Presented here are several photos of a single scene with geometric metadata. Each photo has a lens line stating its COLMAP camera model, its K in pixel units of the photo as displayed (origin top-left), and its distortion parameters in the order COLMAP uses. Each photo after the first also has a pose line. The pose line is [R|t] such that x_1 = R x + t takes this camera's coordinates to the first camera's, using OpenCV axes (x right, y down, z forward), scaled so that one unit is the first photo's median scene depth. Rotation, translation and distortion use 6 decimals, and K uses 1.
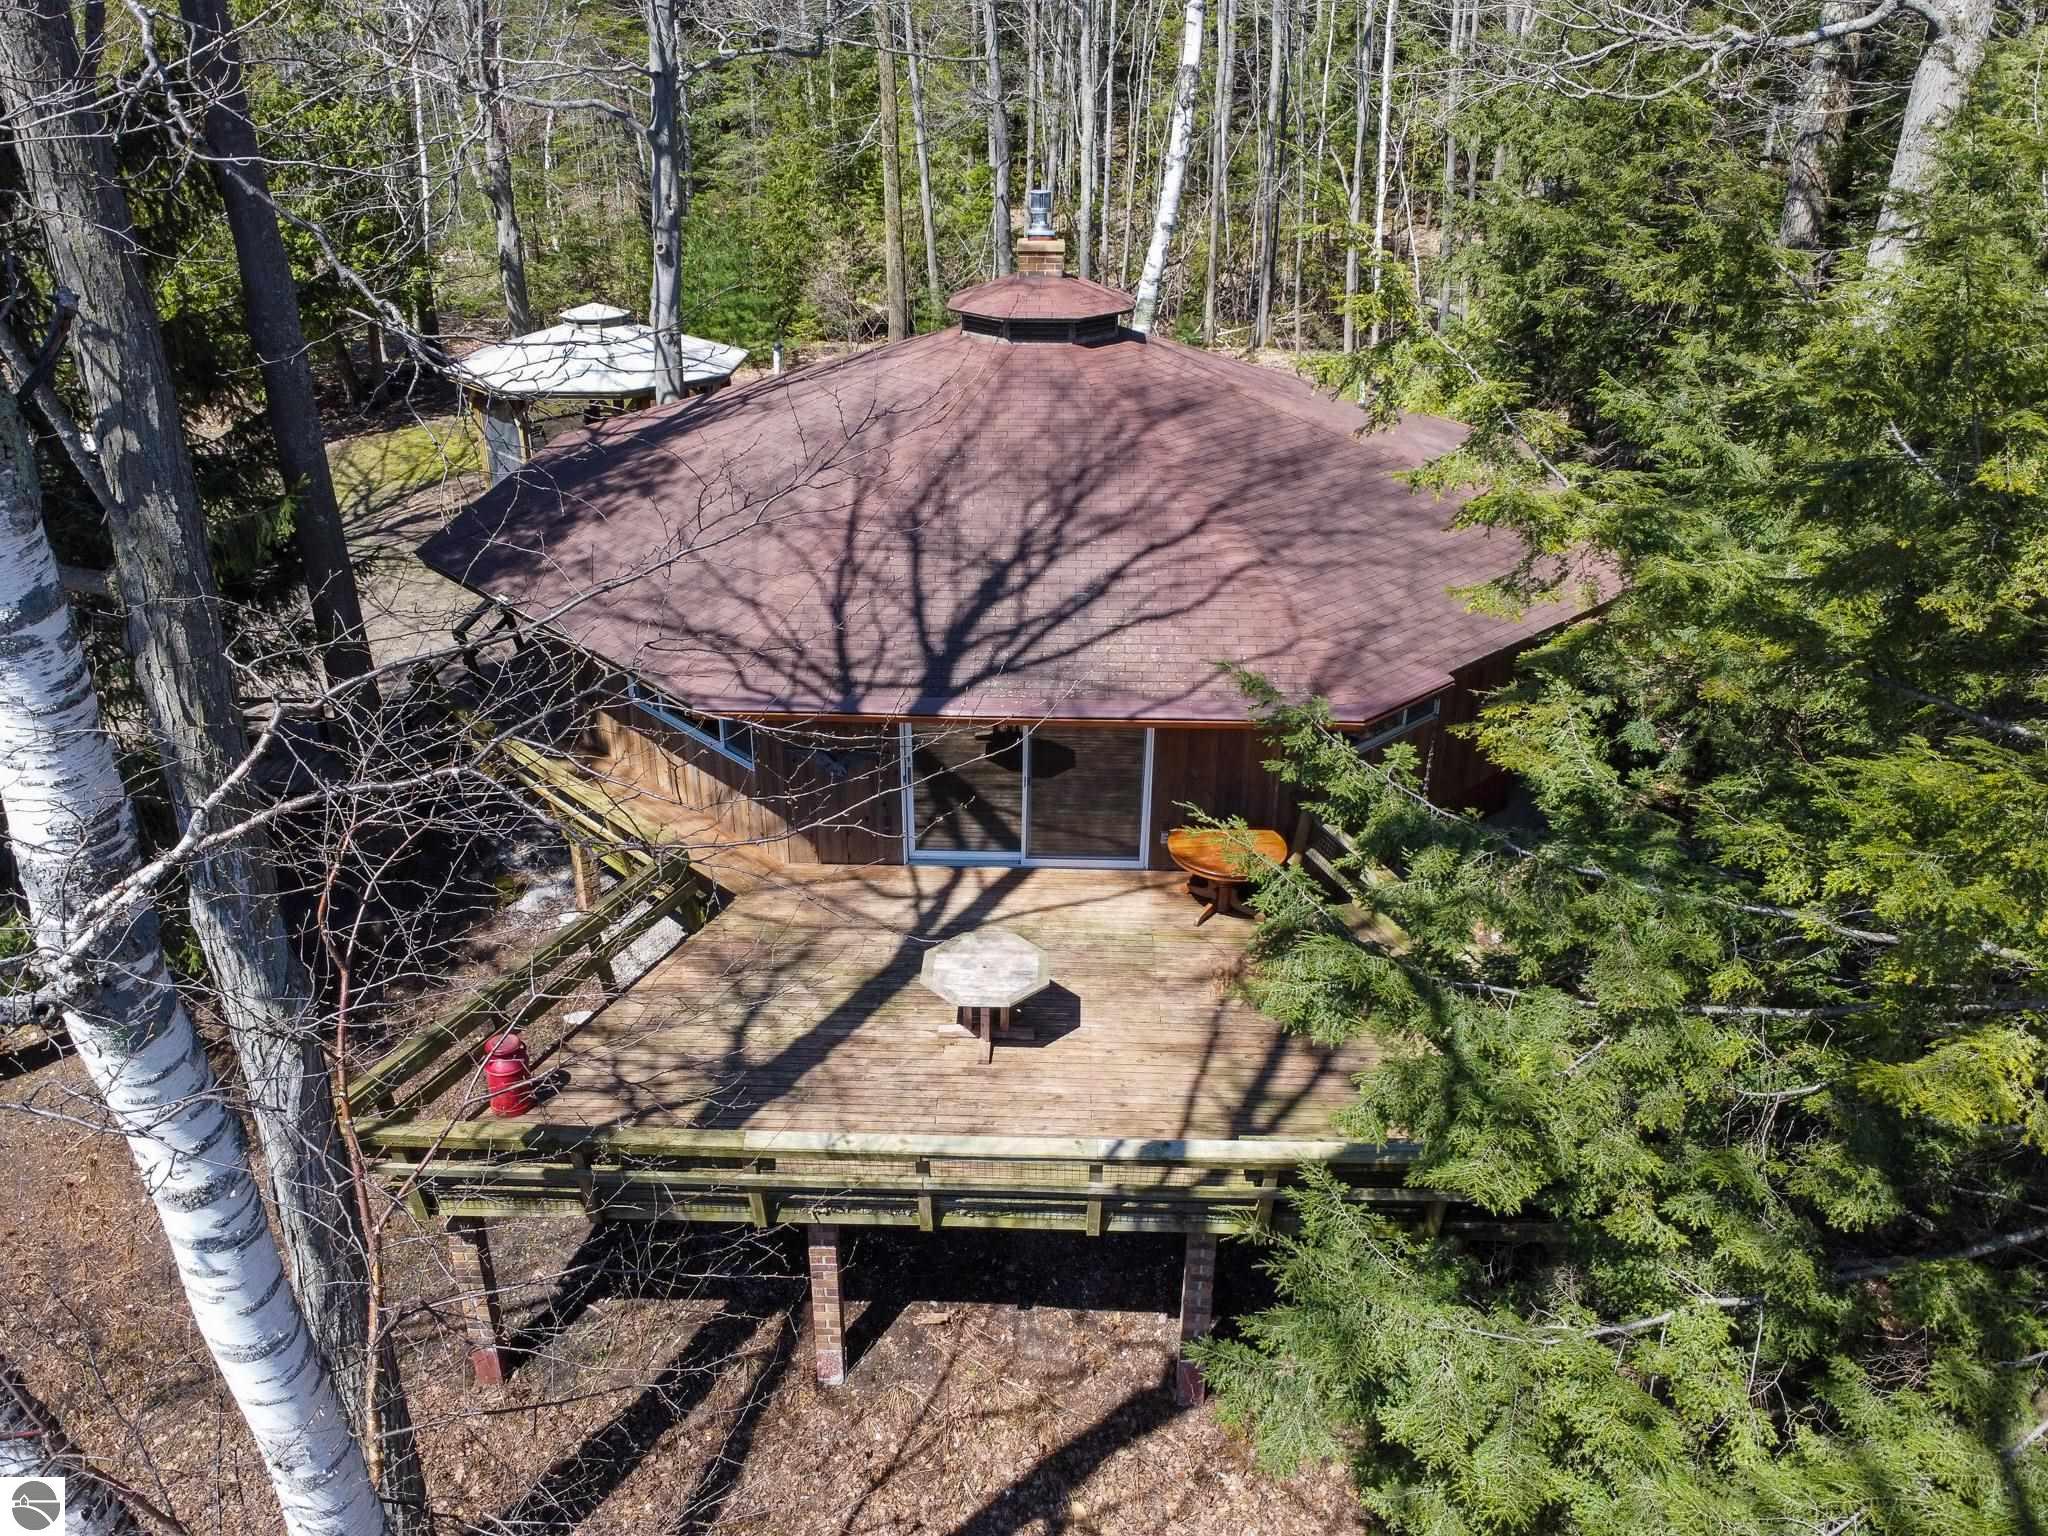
lens RADIAL K [[1546.7, 0, 1024.0], [0, 1546.7, 768.0], [0, 0, 1]] dist [0.003563, -0.006493]
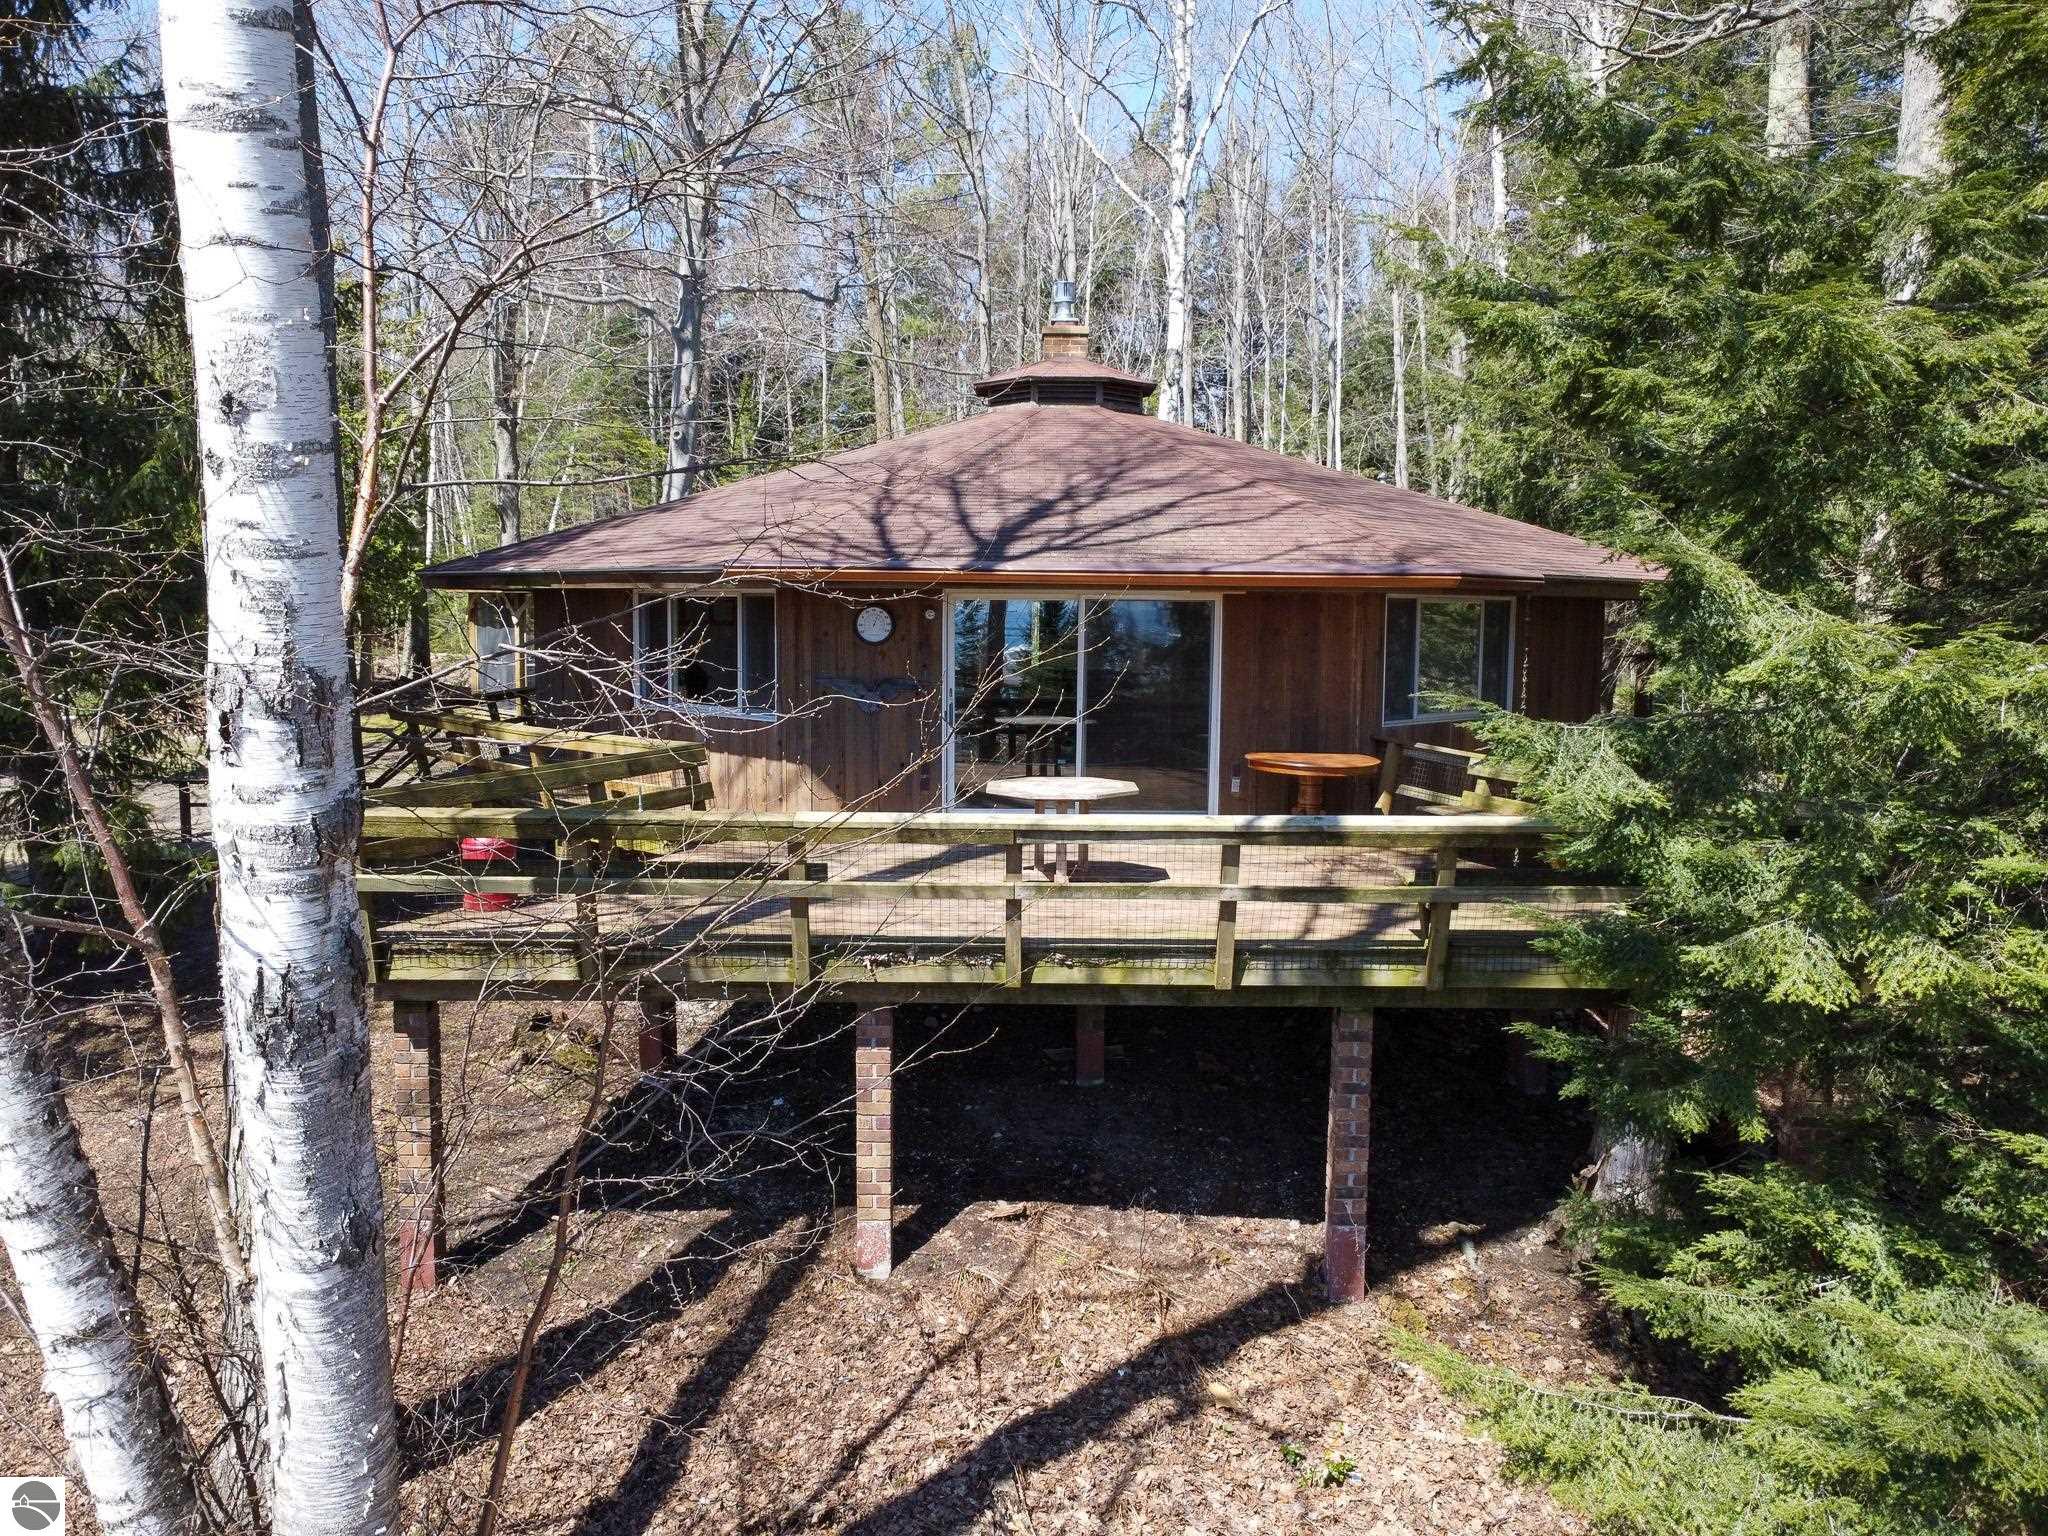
lens RADIAL K [[1546.7, 0, 1024.0], [0, 1546.7, 768.0], [0, 0, 1]] dist [0.003563, -0.006493]
pose [[0.999463, -0.004670, 0.032440, -0.072650], [0.015412, 0.940502, -0.339439, 0.411339], [-0.028924, 0.339757, 0.940068, 0.194631]]
